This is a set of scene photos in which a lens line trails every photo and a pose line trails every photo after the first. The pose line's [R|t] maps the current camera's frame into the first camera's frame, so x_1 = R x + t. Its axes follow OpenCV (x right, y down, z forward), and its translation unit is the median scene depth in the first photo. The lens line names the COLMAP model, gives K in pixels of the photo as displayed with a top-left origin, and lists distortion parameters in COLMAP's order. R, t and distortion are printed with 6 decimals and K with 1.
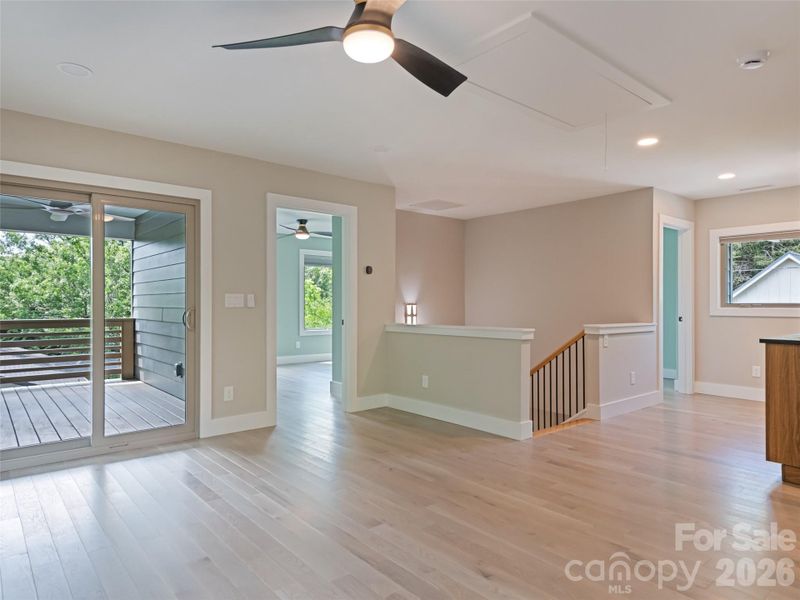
lens RADIAL K [[509.0, 0, 400.0], [0, 509.0, 300.0], [0, 0, 1]] dist [0.003499, 0.000717]
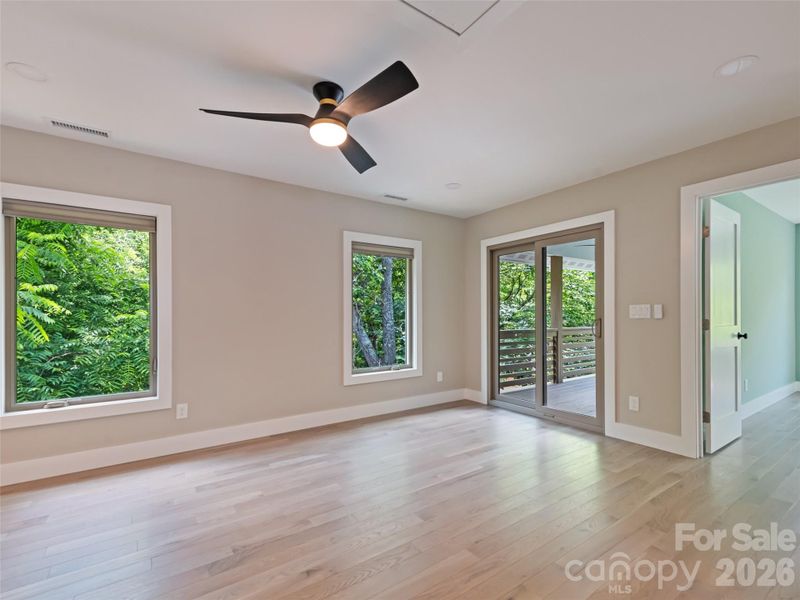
lens RADIAL K [[371.2, 0, 402.0], [0, 371.2, 310.0], [0, 0, 1]] dist [0.002045, 0.000068]
pose [[-0.104881, -0.009571, -0.994439, 0.447168], [0.006212, 0.999928, -0.010279, 0.003116], [0.994465, -0.007256, -0.104814, 0.619755]]
